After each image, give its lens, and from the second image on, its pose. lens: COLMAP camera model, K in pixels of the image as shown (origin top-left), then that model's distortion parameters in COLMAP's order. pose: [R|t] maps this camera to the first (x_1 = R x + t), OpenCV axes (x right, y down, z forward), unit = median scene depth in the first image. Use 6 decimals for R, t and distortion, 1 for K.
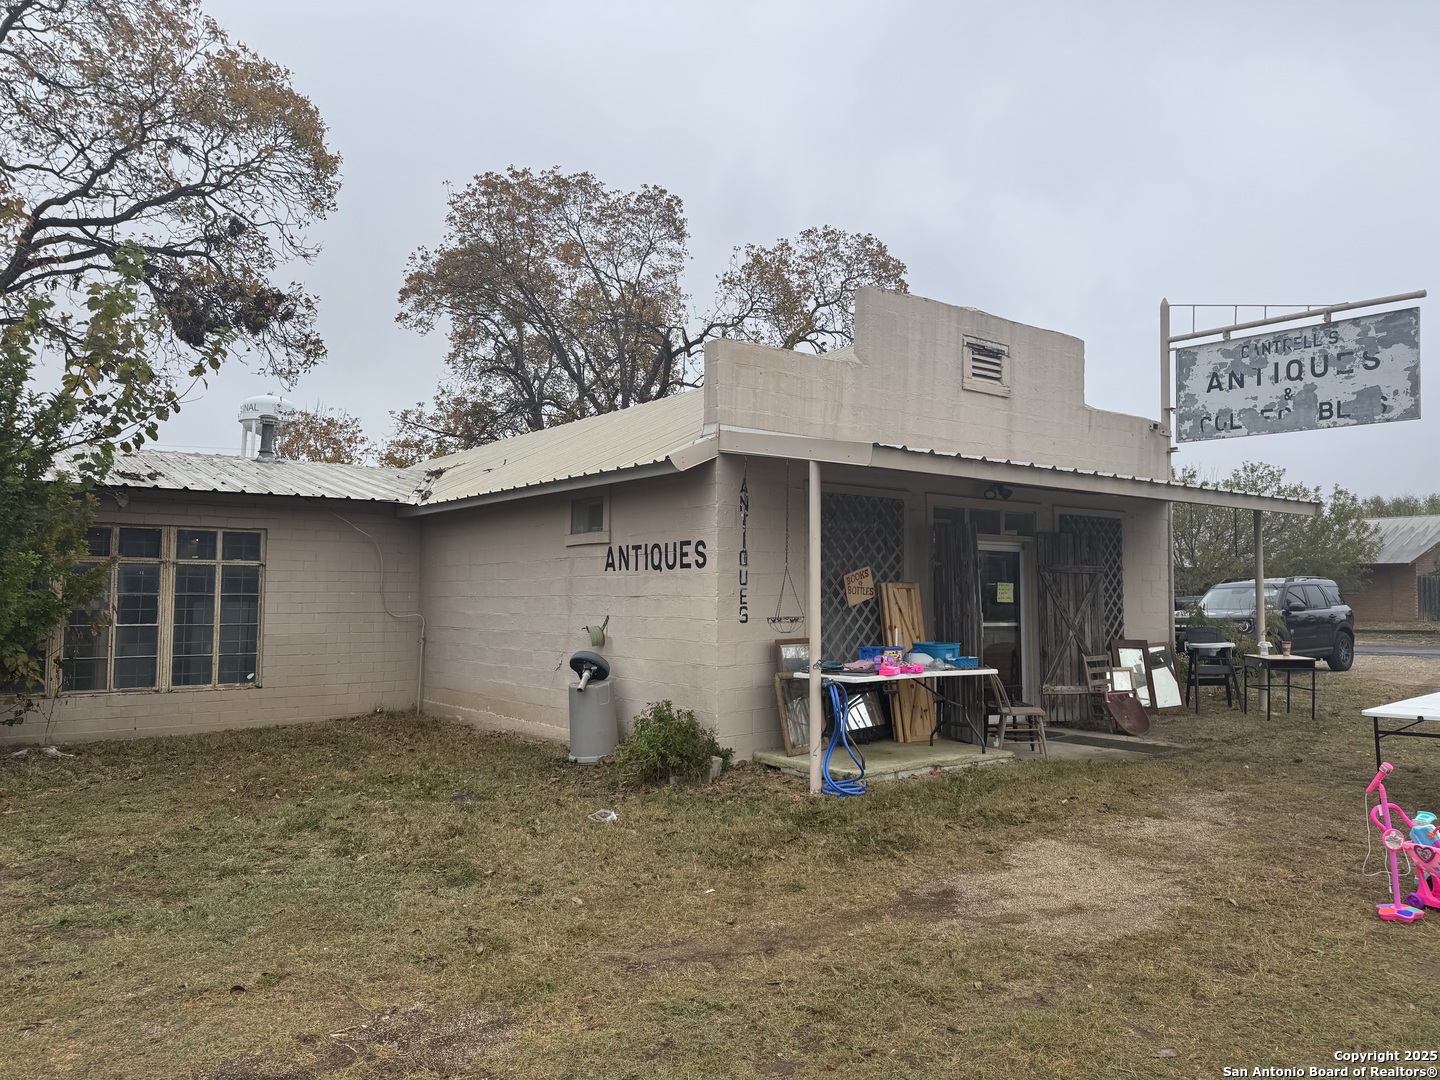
lens RADIAL K [[1008.4, 0, 724.2], [0, 1008.4, 538.0], [0, 0, 1]] dist [0.061911, -0.070103]
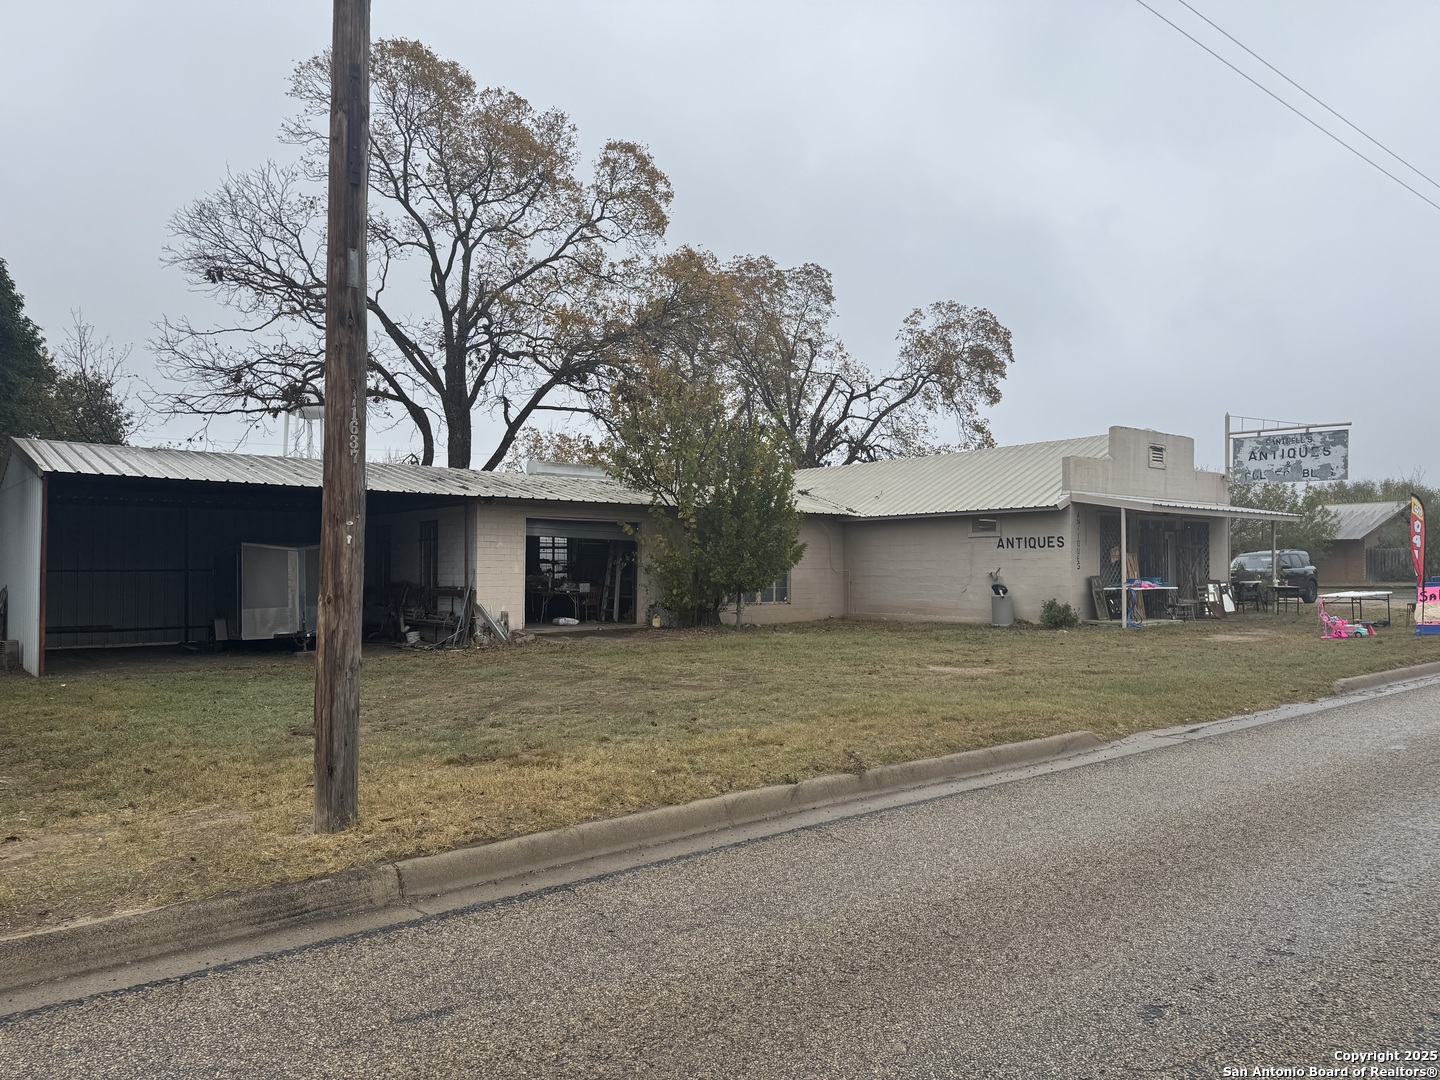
lens RADIAL K [[1008.4, 0, 723.8], [0, 1008.4, 546.0], [0, 0, 1]] dist [0.061911, -0.070103]
pose [[0.999721, -0.002945, 0.023427, -0.675006], [0.002173, 0.999455, 0.032926, -0.042694], [-0.023511, -0.032865, 0.999183, -1.104799]]
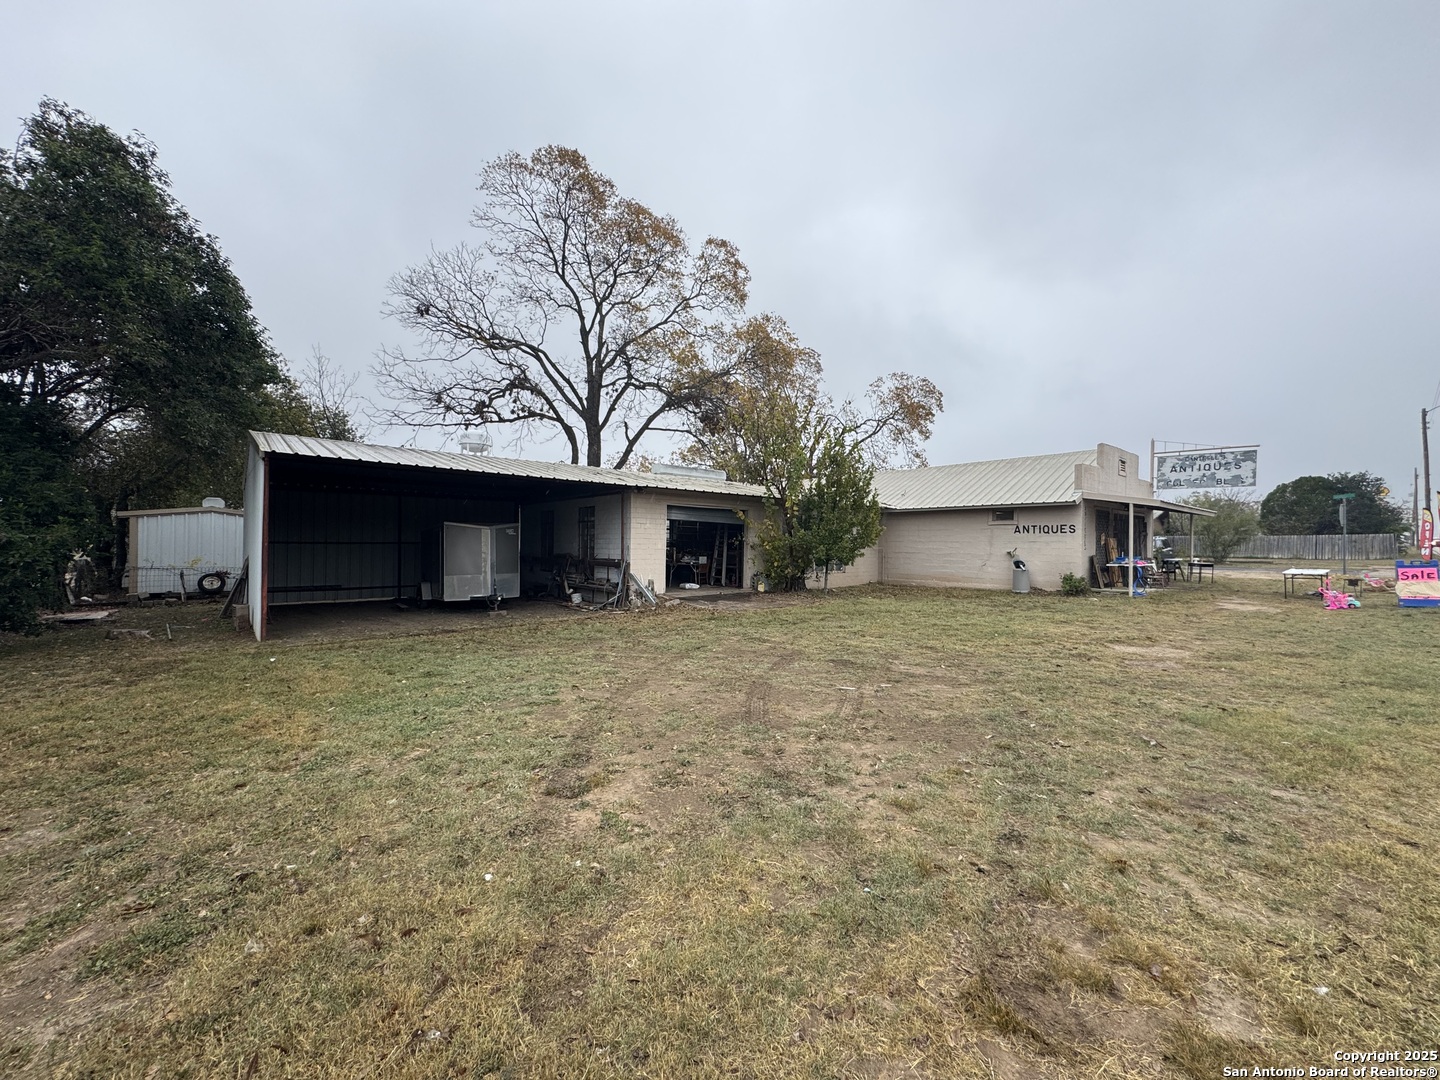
lens RADIAL K [[575.0, 0, 725.2], [0, 575.0, 537.9], [0, 0, 1]] dist [-0.003979, -0.000156]
pose [[0.998659, 0.007787, 0.051184, -0.919708], [-0.010217, 0.998825, 0.047383, -0.023511], [-0.050755, -0.047843, 0.997565, -0.599330]]
